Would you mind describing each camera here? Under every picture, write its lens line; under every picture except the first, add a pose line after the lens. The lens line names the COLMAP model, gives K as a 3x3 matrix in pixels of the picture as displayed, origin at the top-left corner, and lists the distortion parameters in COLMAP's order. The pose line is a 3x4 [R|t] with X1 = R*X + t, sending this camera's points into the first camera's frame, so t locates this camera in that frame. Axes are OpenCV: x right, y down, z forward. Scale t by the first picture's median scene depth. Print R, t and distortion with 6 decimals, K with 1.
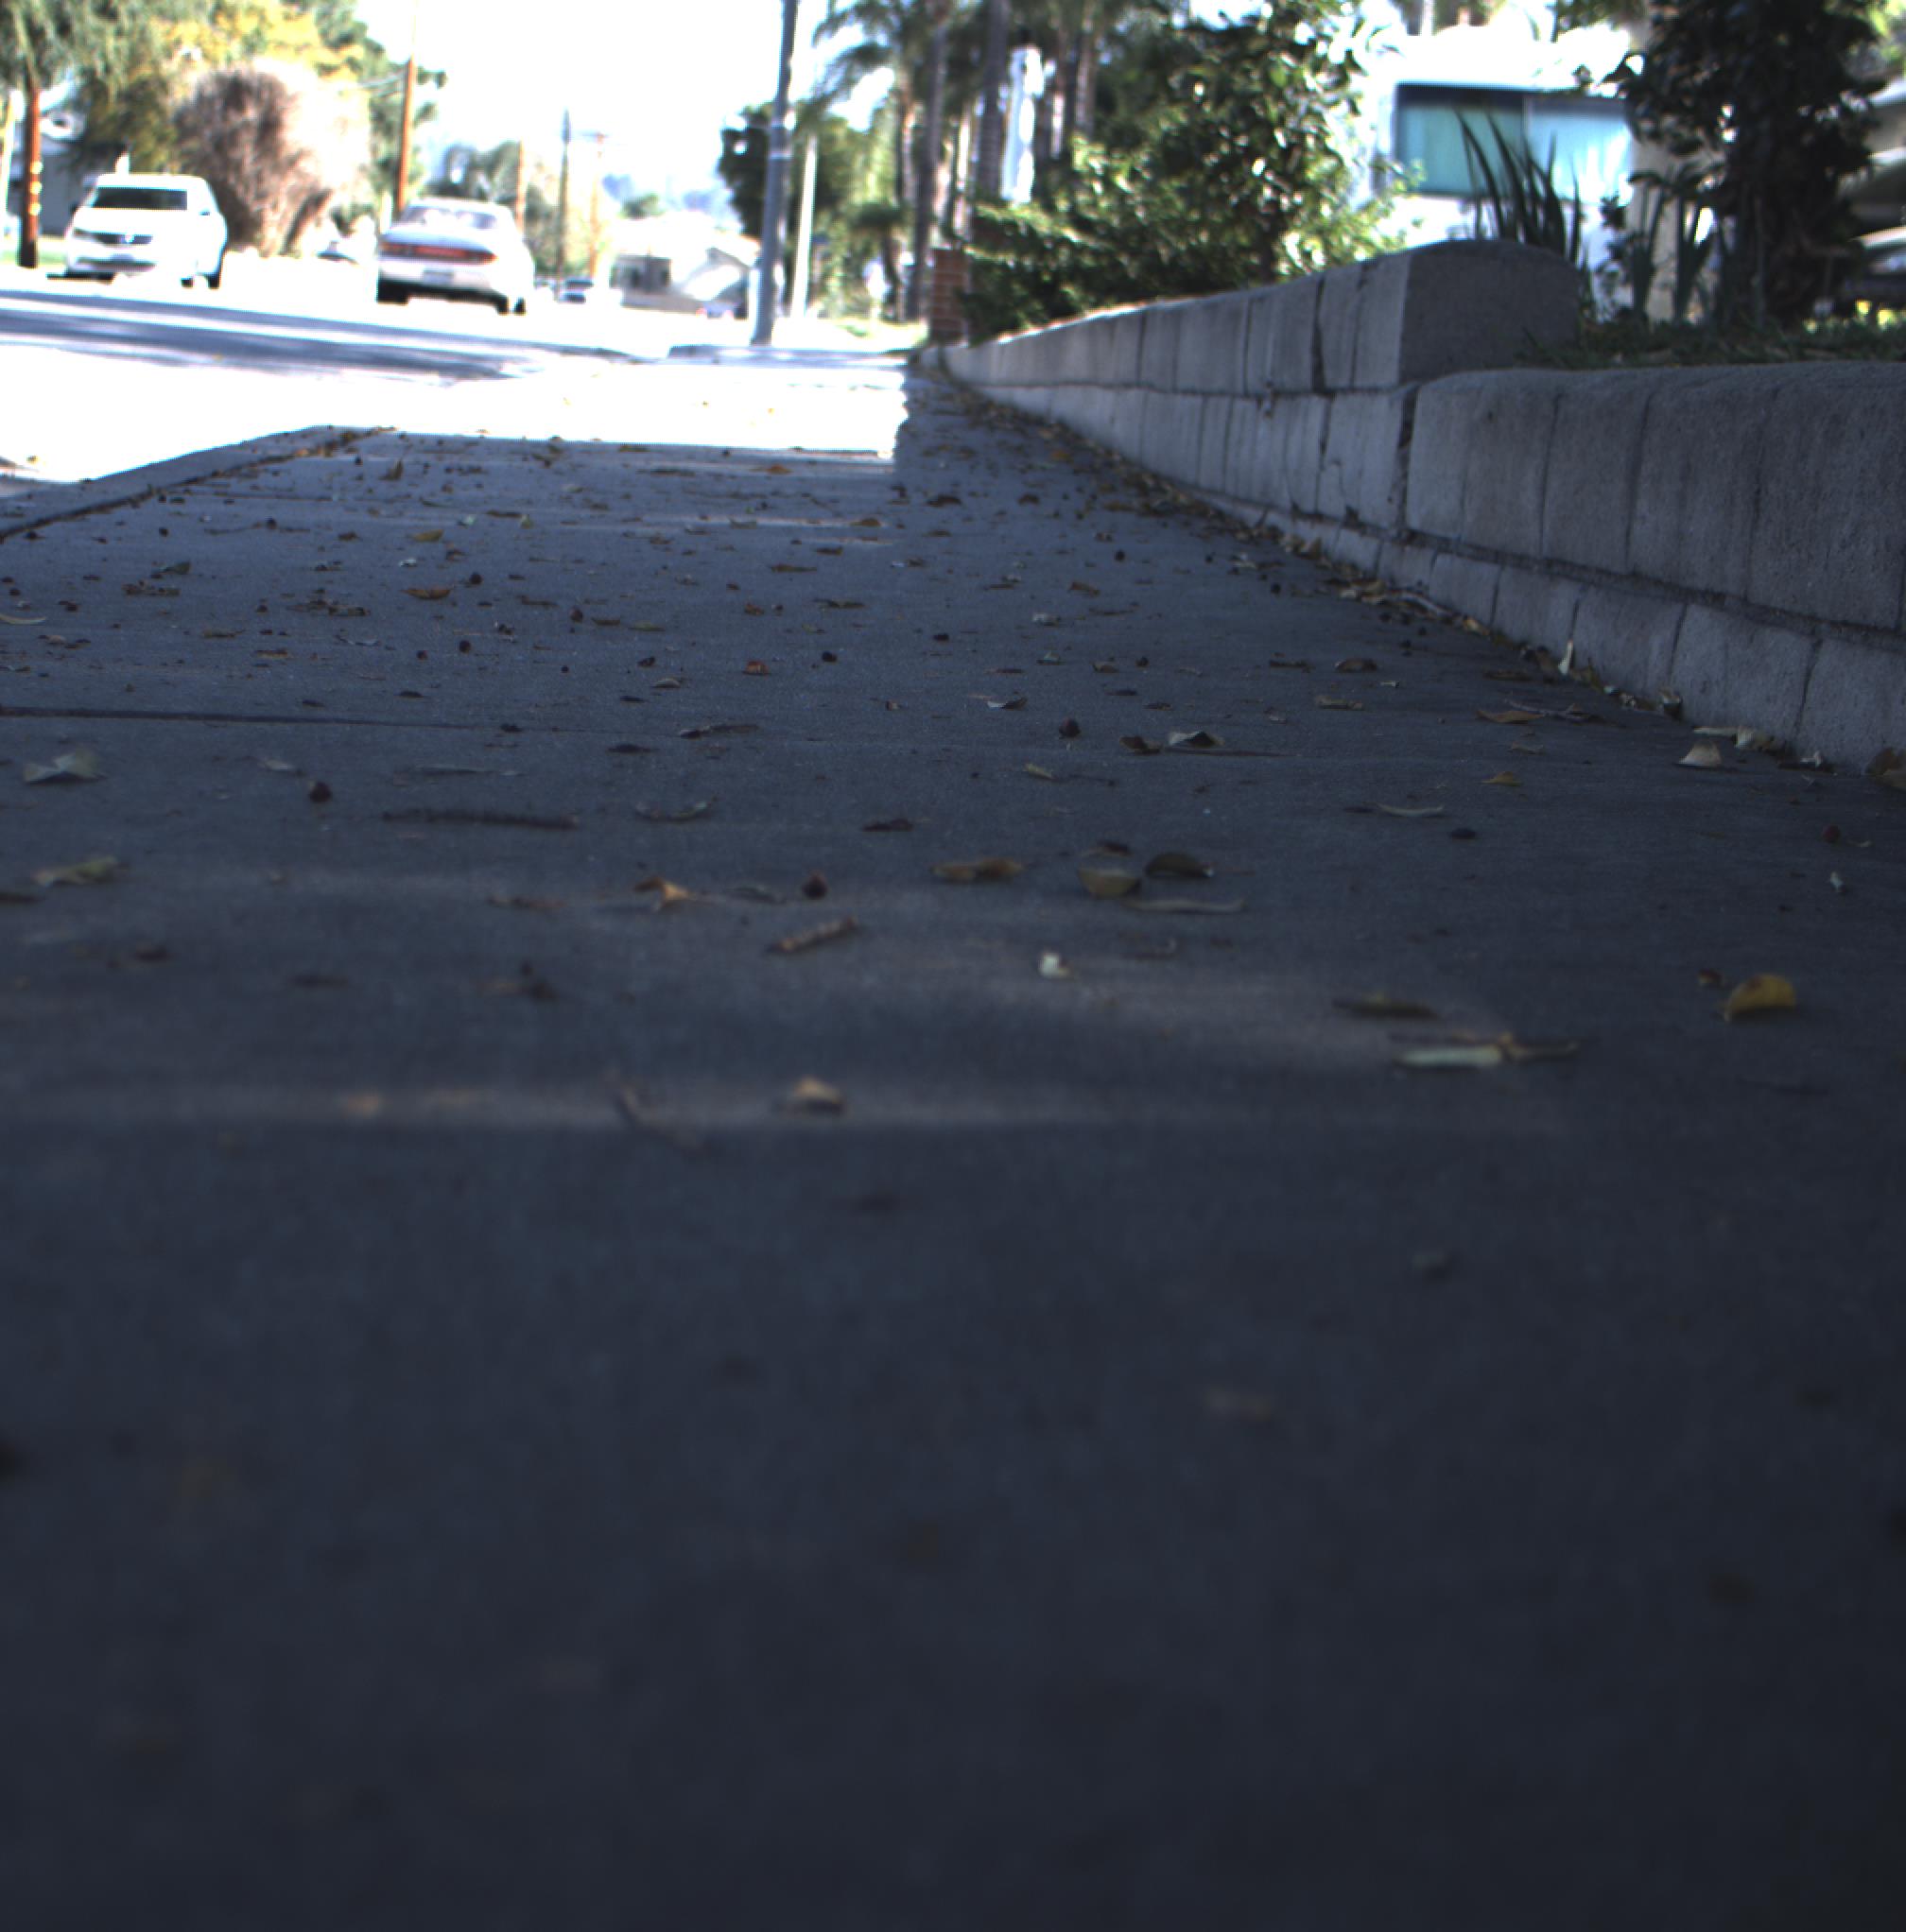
lens RADIAL K [[4307.7, 0, 758.7], [0, 4307.7, 965.2], [0, 0, 1]] dist [-0.195134, 0.832199]
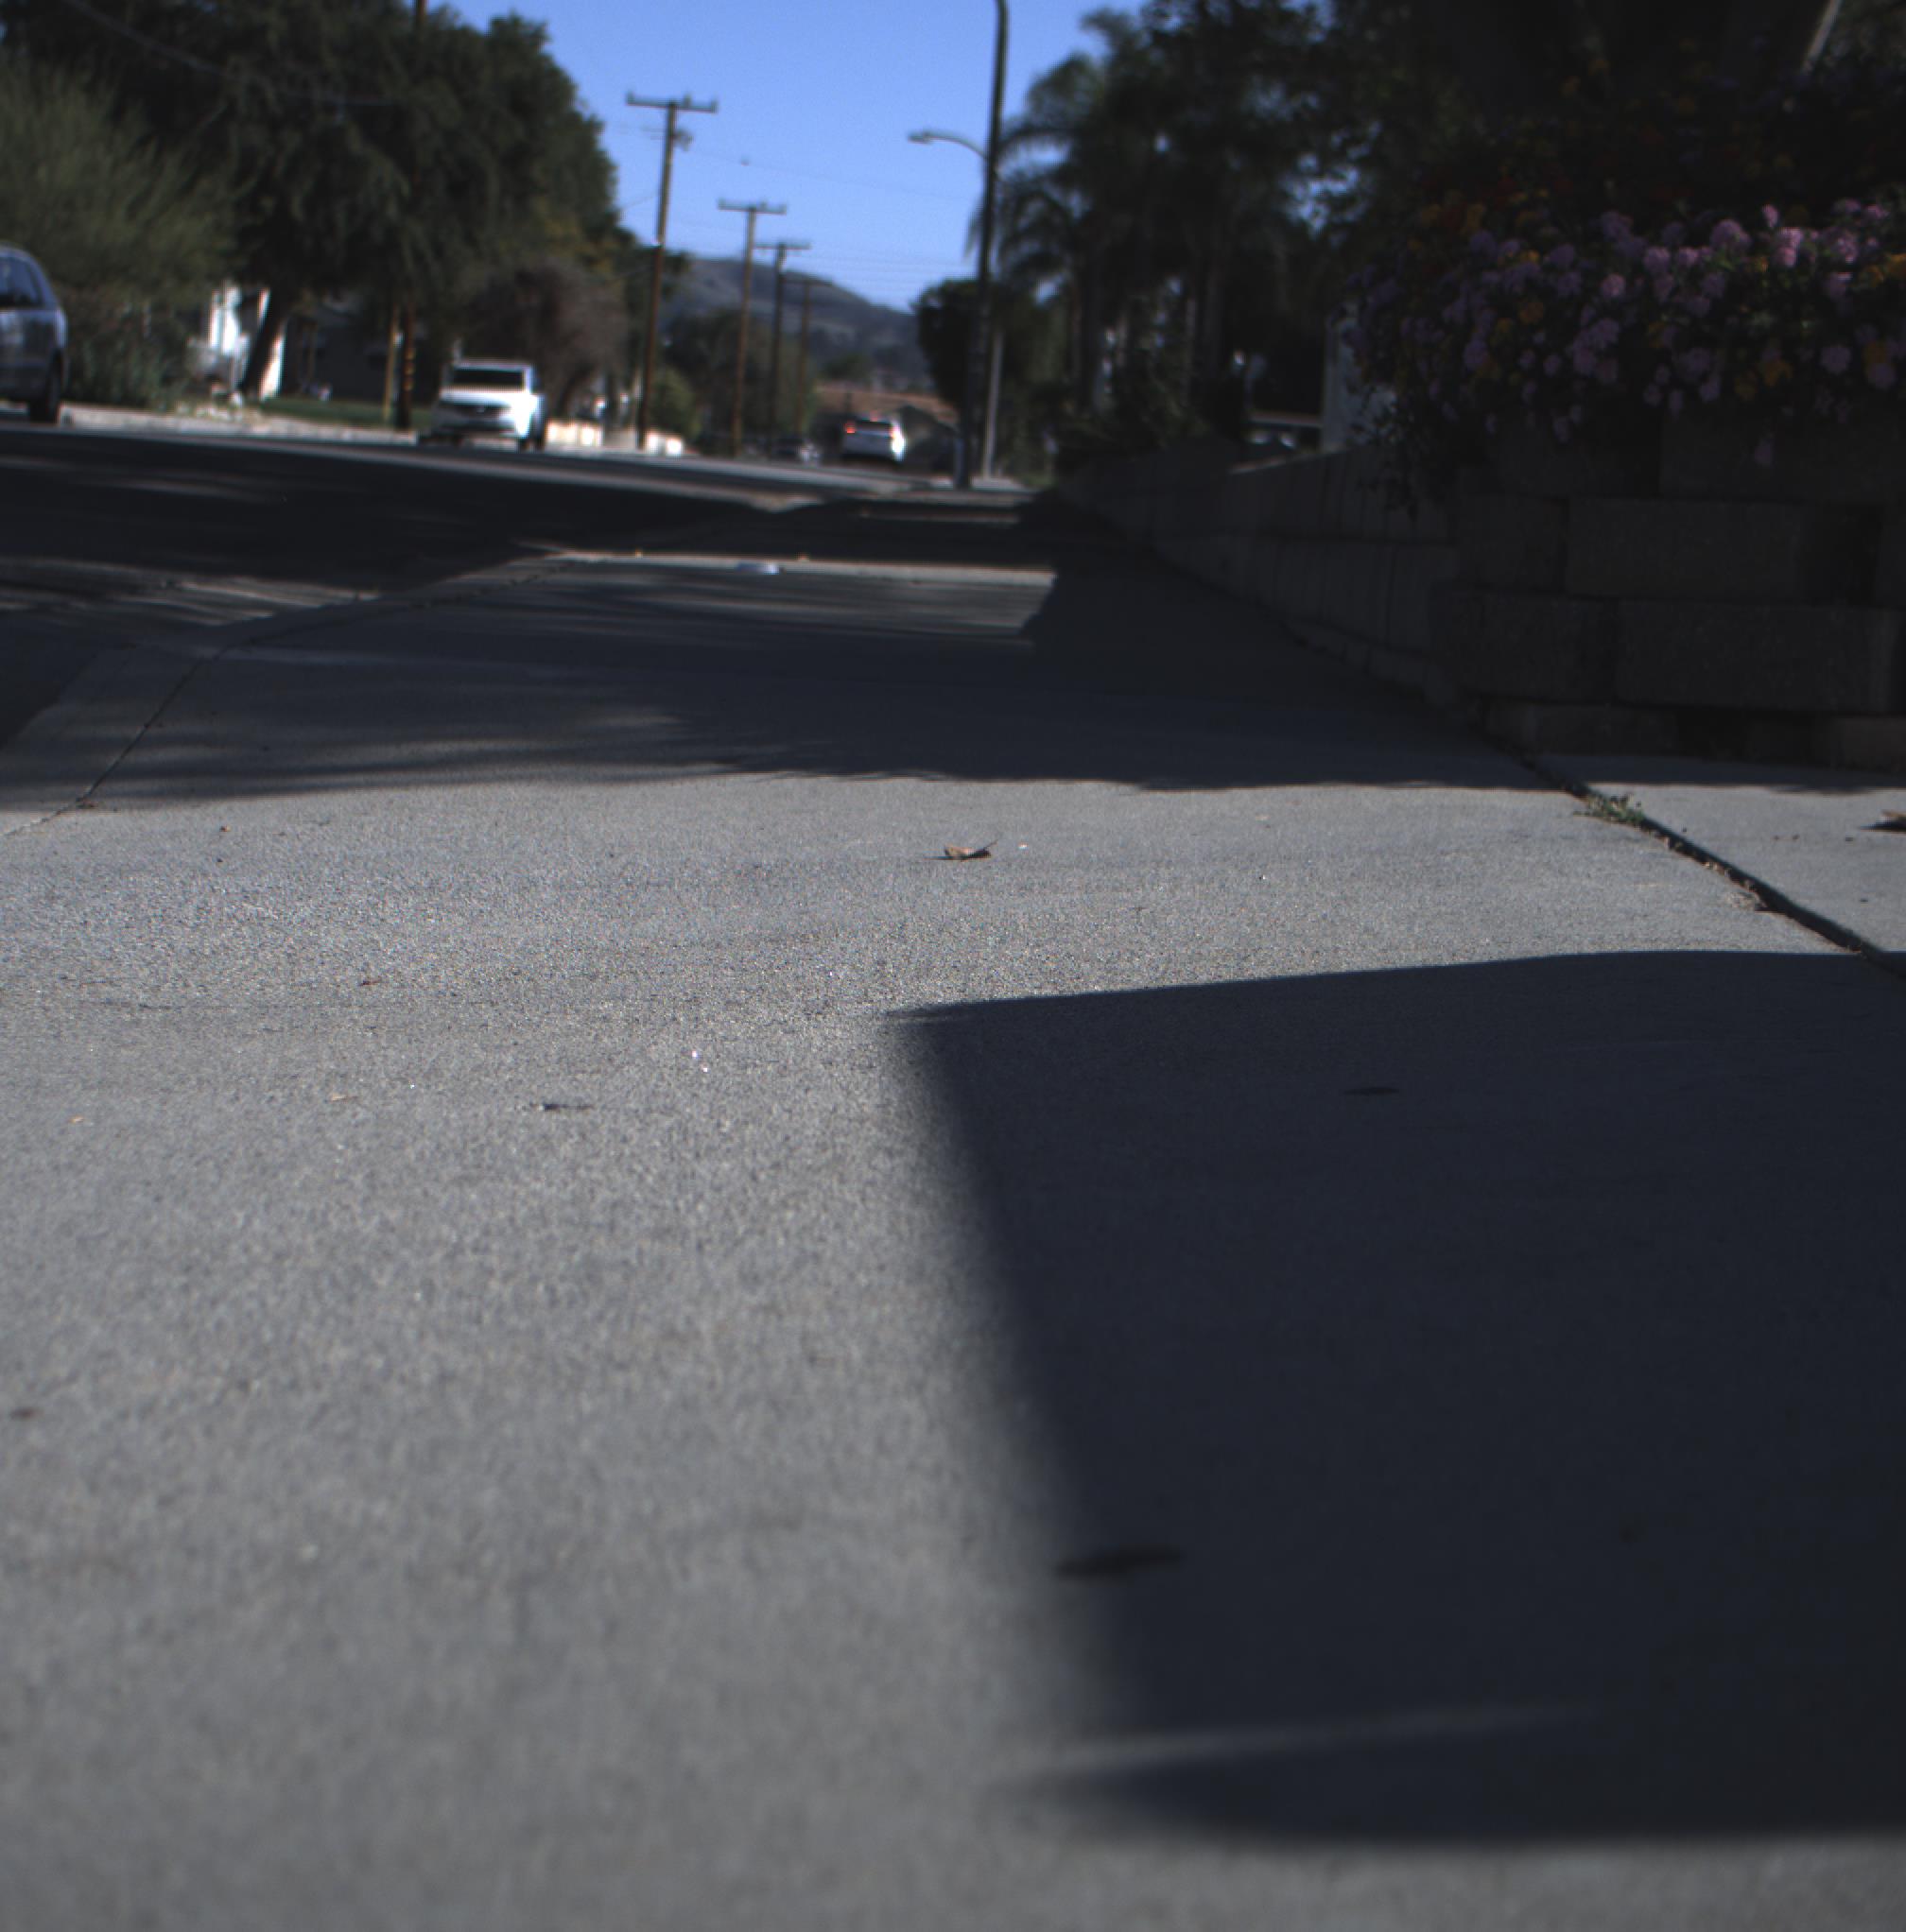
lens RADIAL K [[4307.7, 0, 758.7], [0, 4307.7, 965.2], [0, 0, 1]] dist [-0.195134, 0.832199]
pose [[0.999033, 0.008481, -0.043149, -0.001700], [-0.010009, 0.999325, -0.035340, 0.031000], [0.042820, 0.035738, 0.998443, -0.203527]]
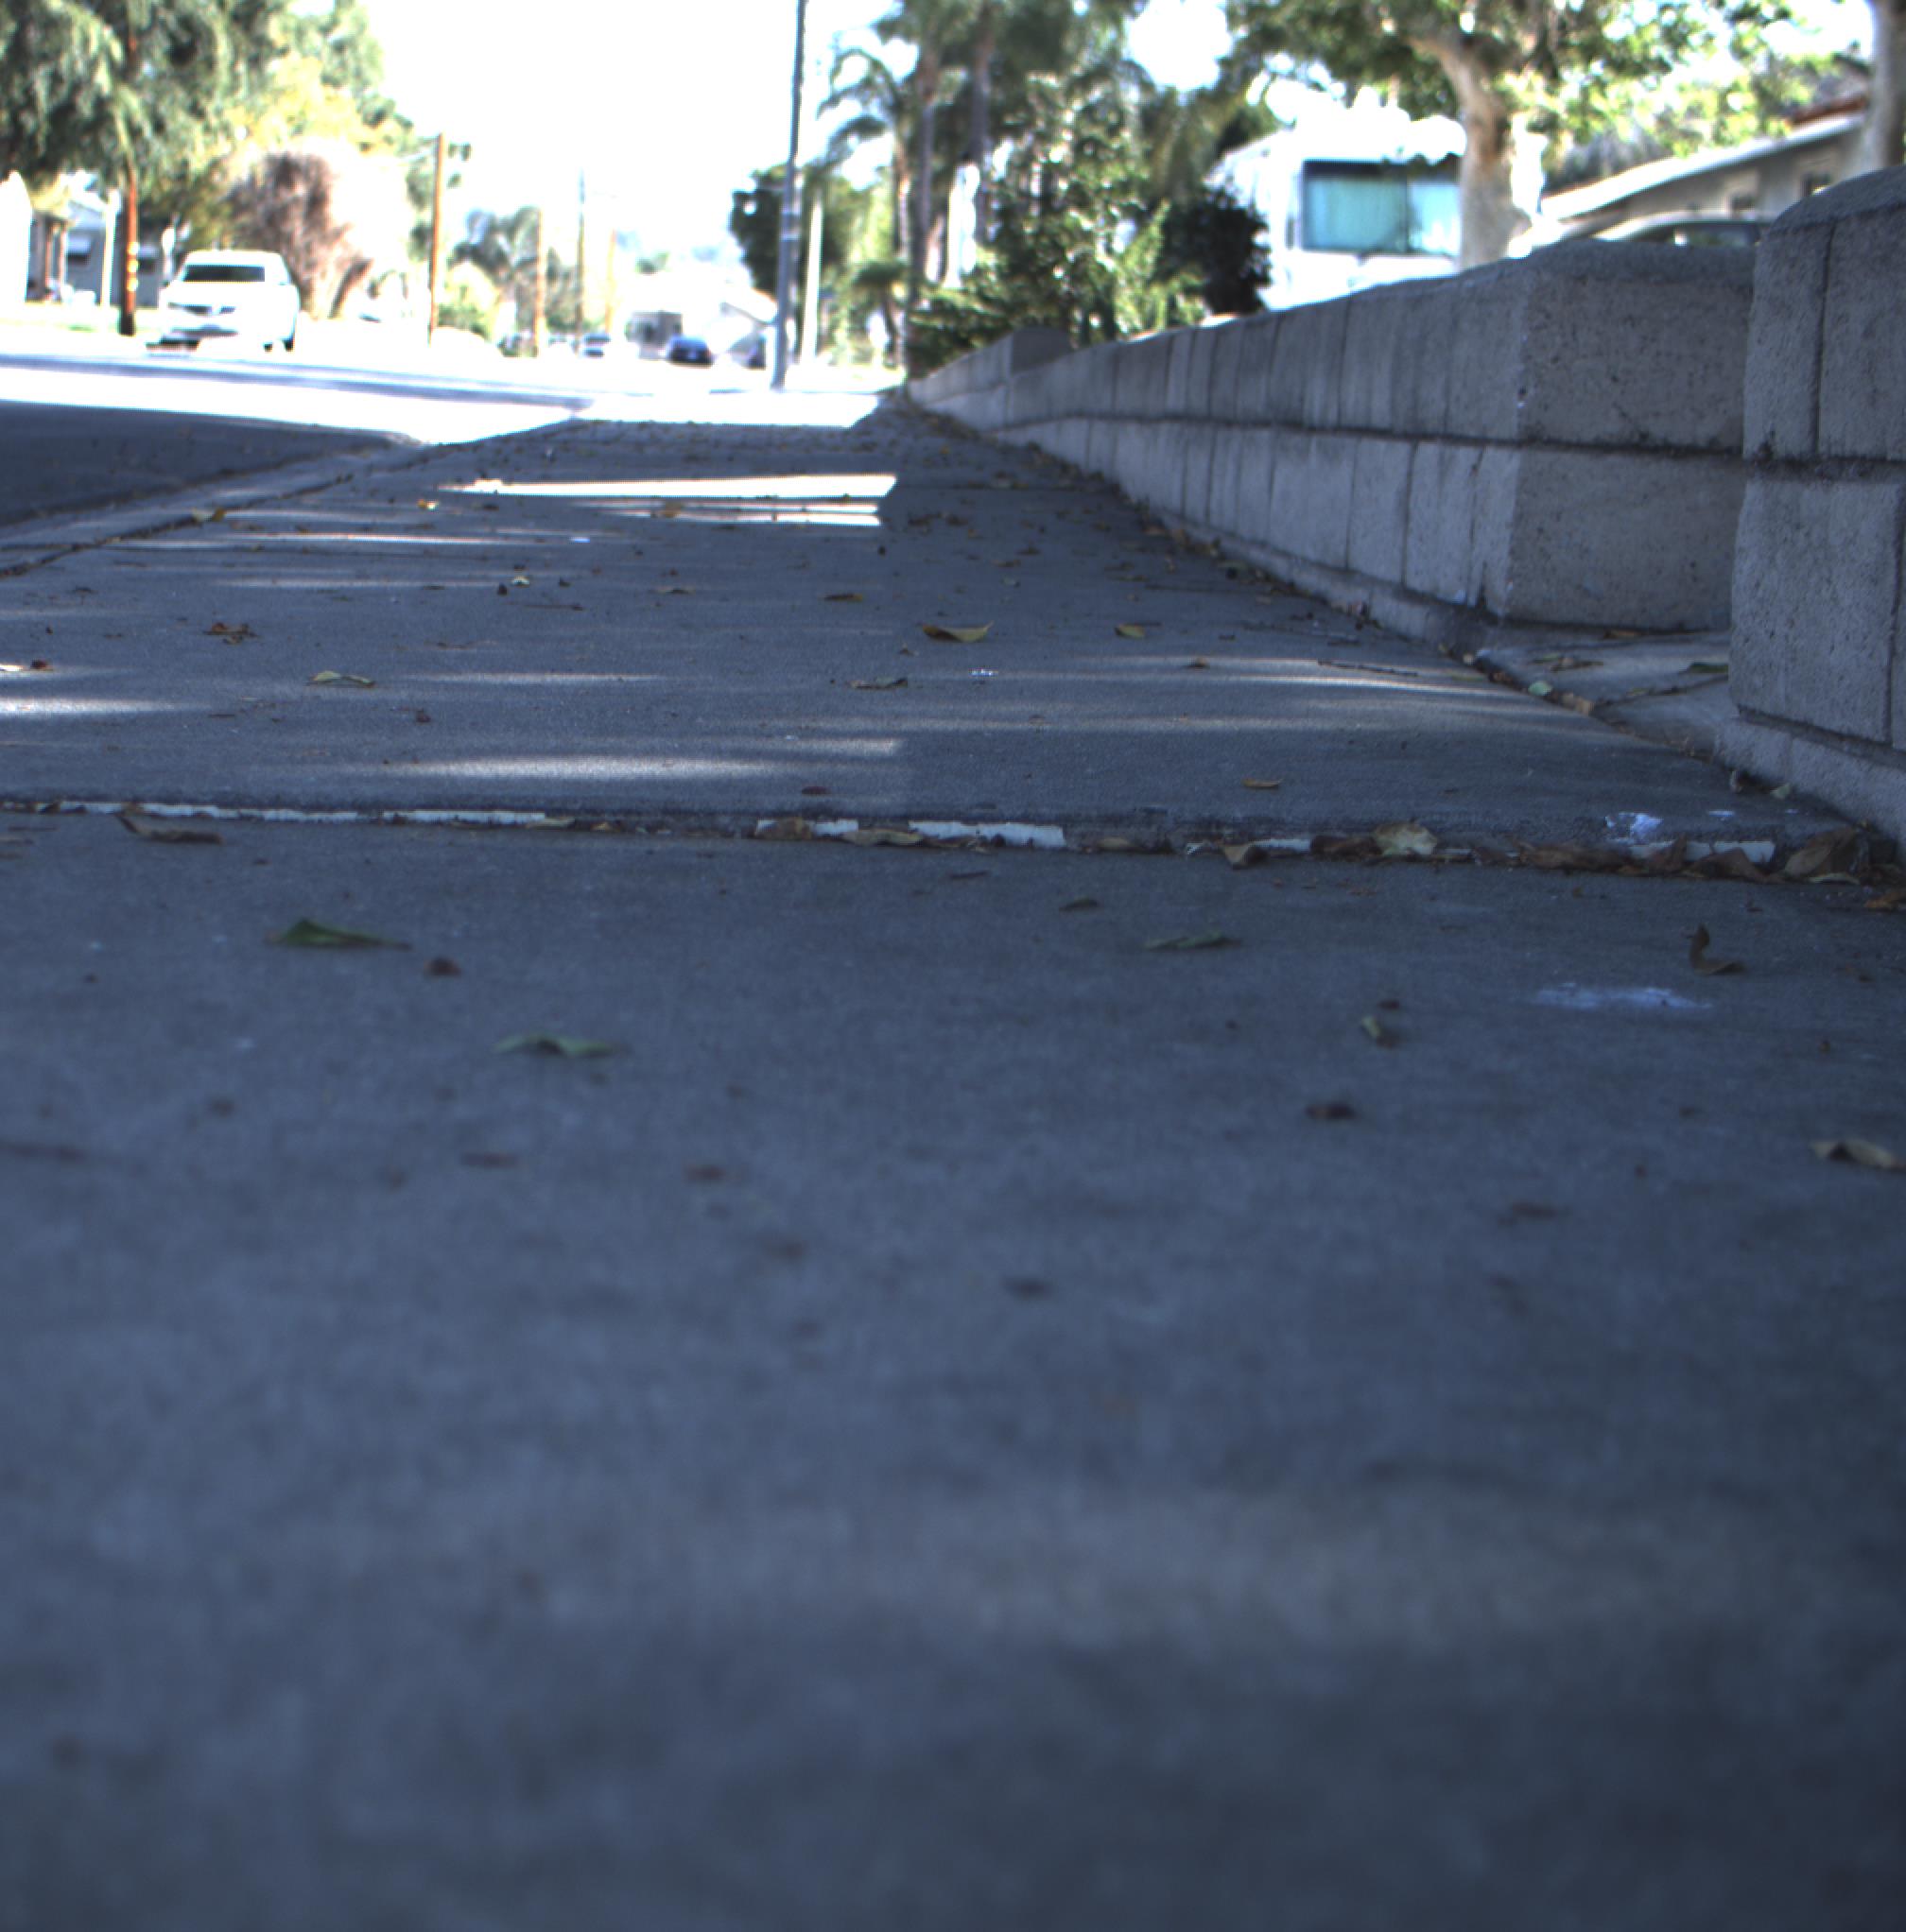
lens RADIAL K [[4307.7, 0, 758.7], [0, 4307.7, 965.2], [0, 0, 1]] dist [-0.195134, 0.832199]
pose [[0.999767, -0.020916, -0.005346, -0.000632], [0.020852, 0.999712, -0.011859, 0.013265], [0.005592, 0.011745, 0.999915, -0.086081]]
